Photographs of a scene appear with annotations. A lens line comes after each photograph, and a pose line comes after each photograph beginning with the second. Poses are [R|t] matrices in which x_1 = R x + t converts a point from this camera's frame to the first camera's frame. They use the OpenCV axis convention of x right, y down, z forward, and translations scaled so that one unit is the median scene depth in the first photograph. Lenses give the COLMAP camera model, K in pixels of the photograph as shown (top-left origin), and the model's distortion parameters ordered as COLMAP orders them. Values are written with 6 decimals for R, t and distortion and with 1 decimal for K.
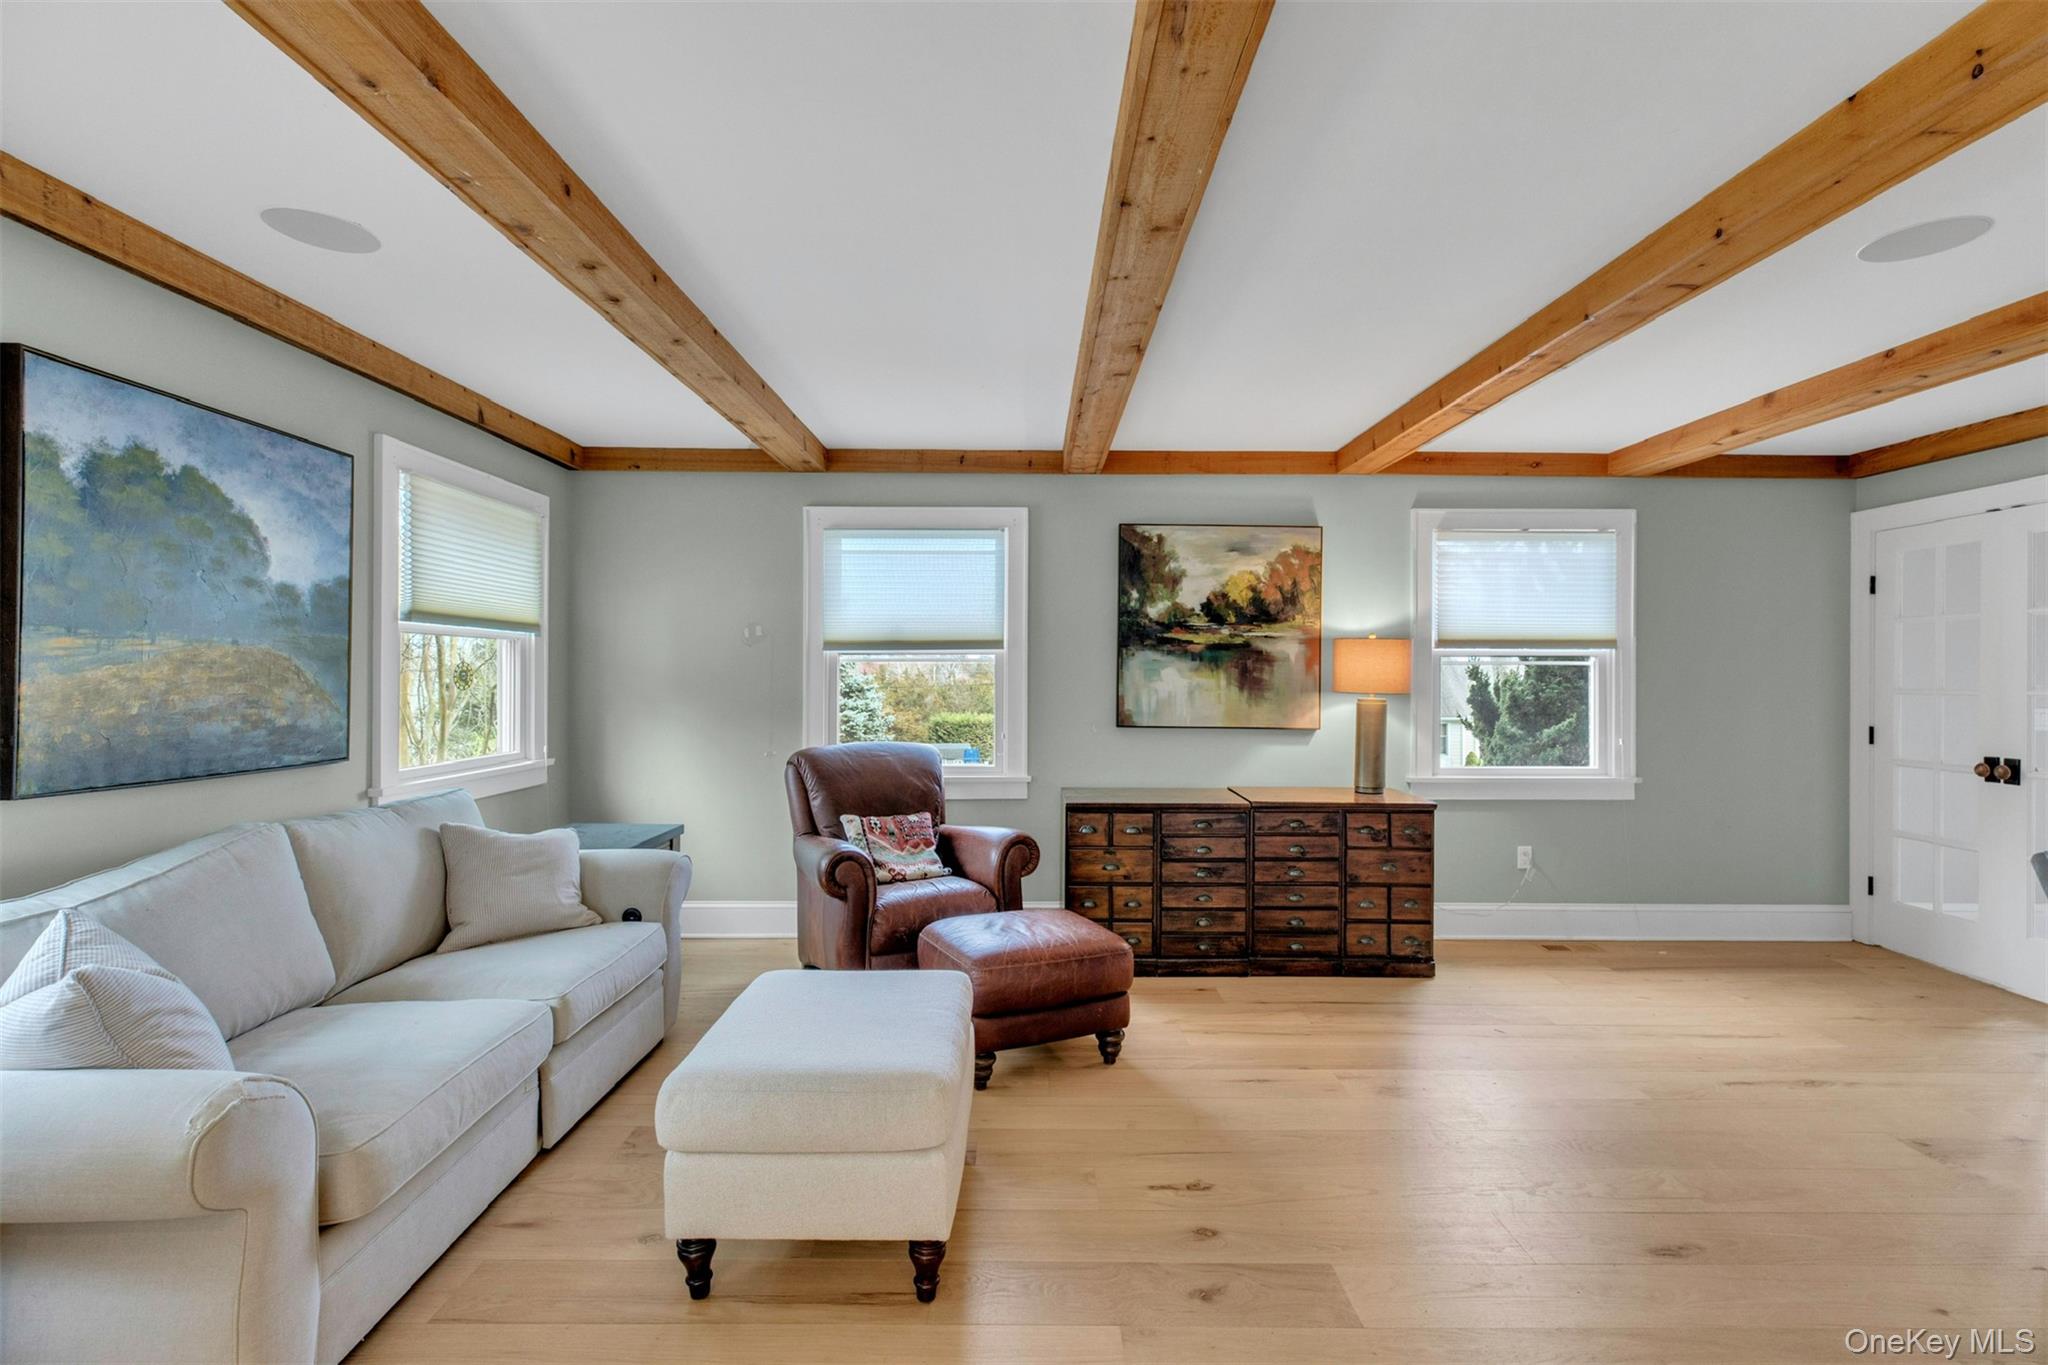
lens RADIAL K [[930.3, 0, 1027.8], [0, 930.3, 672.0], [0, 0, 1]] dist [0.003278, 0.000835]
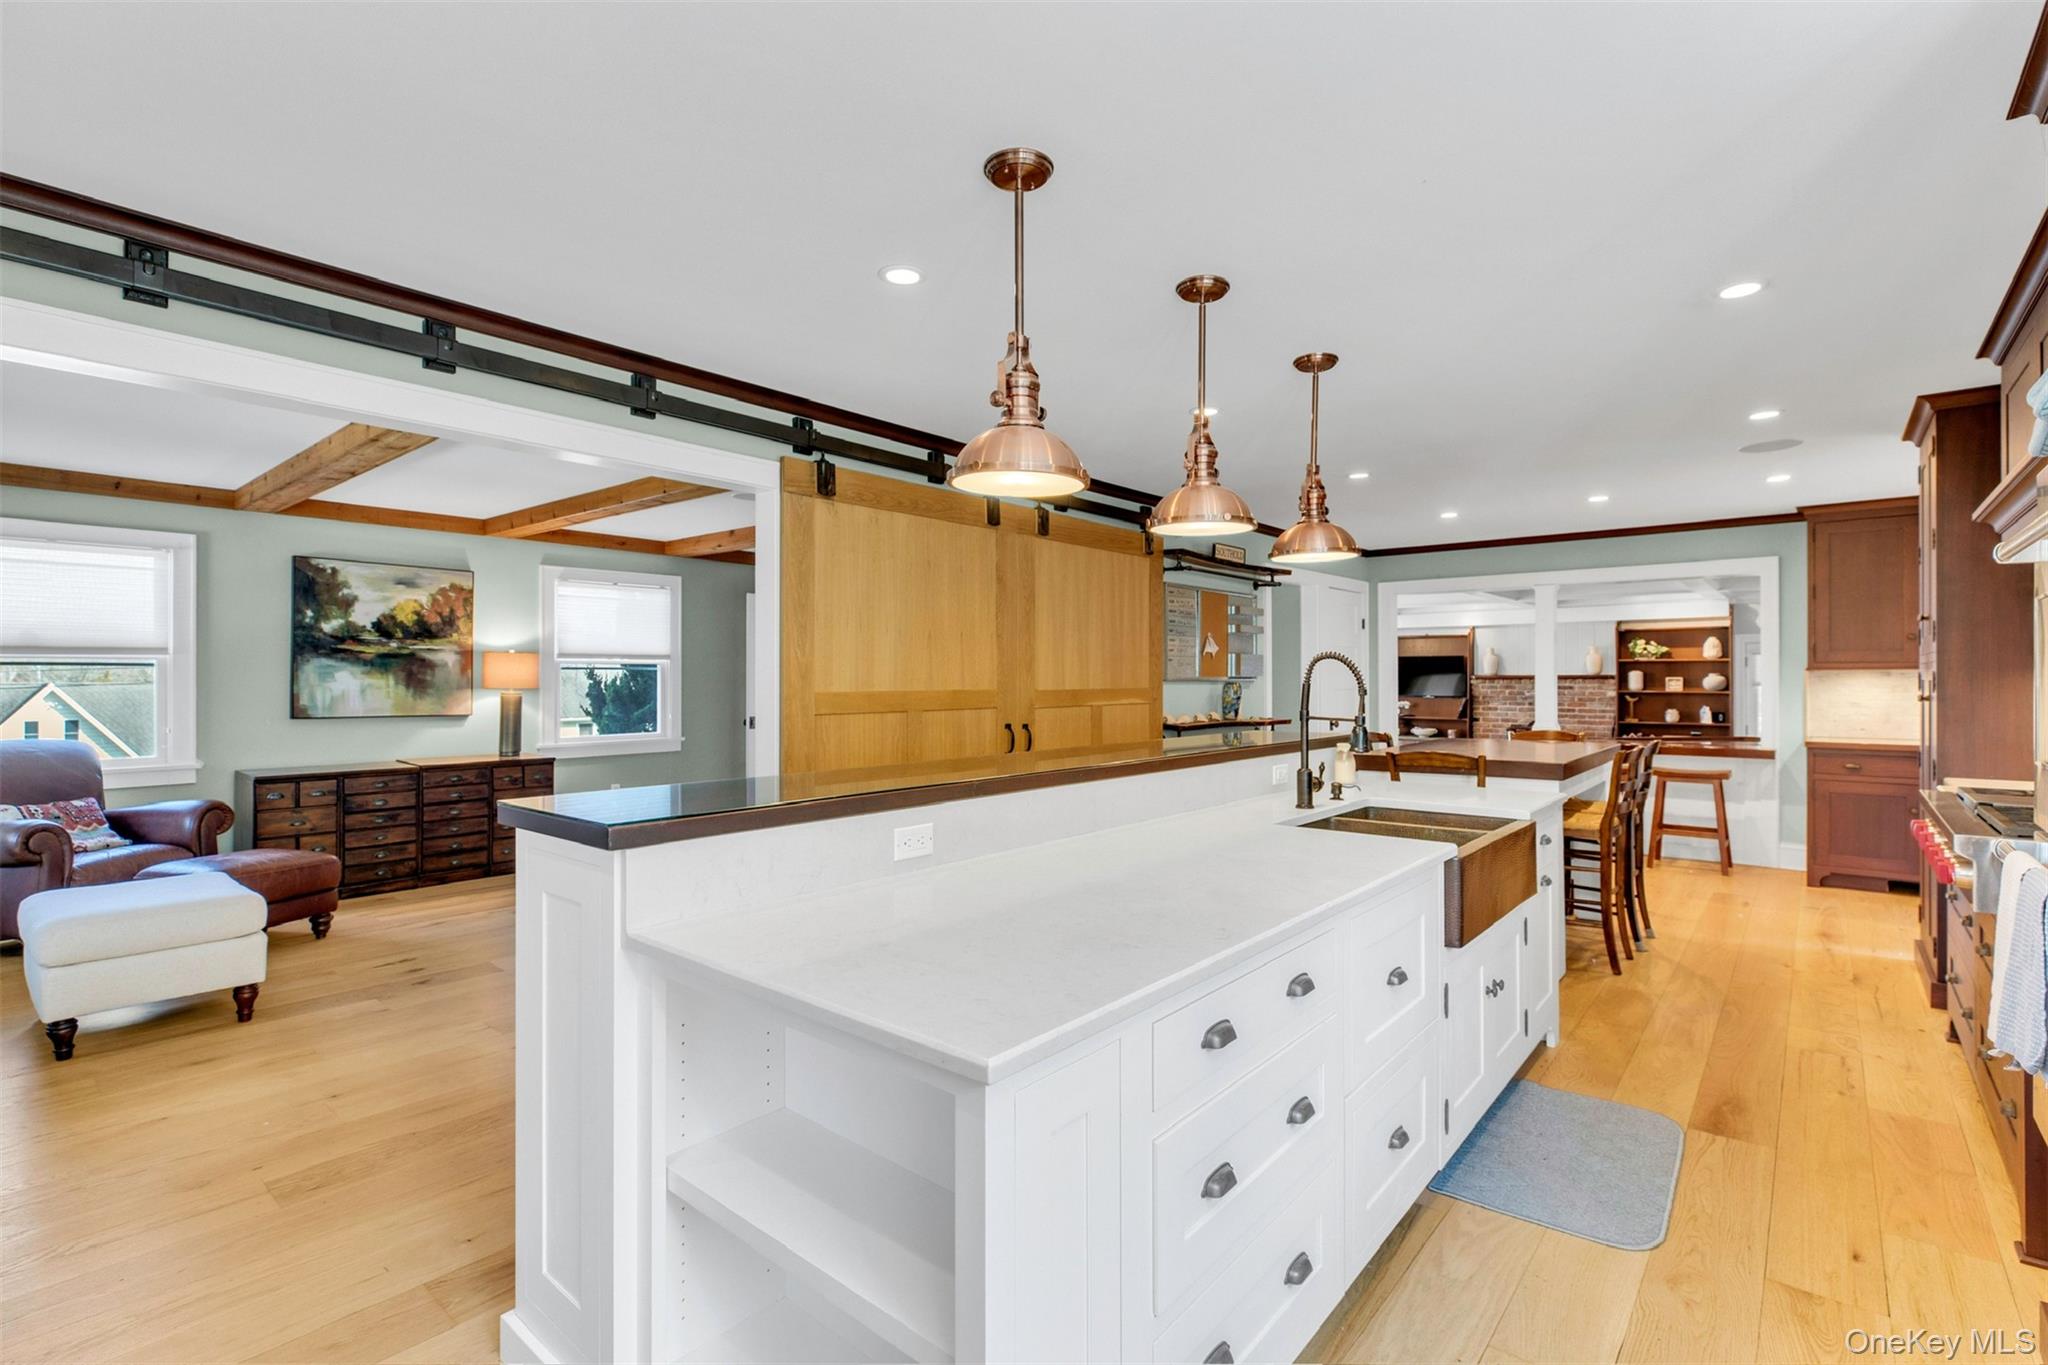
lens RADIAL K [[930.3, 0, 1027.8], [0, 930.3, 672.0], [0, 0, 1]] dist [0.003278, 0.000835]
pose [[0.653987, 0.000641, 0.756505, -0.204925], [0.001603, 0.999996, -0.002233, 0.000768], [-0.756504, 0.002674, 0.653984, -0.565104]]
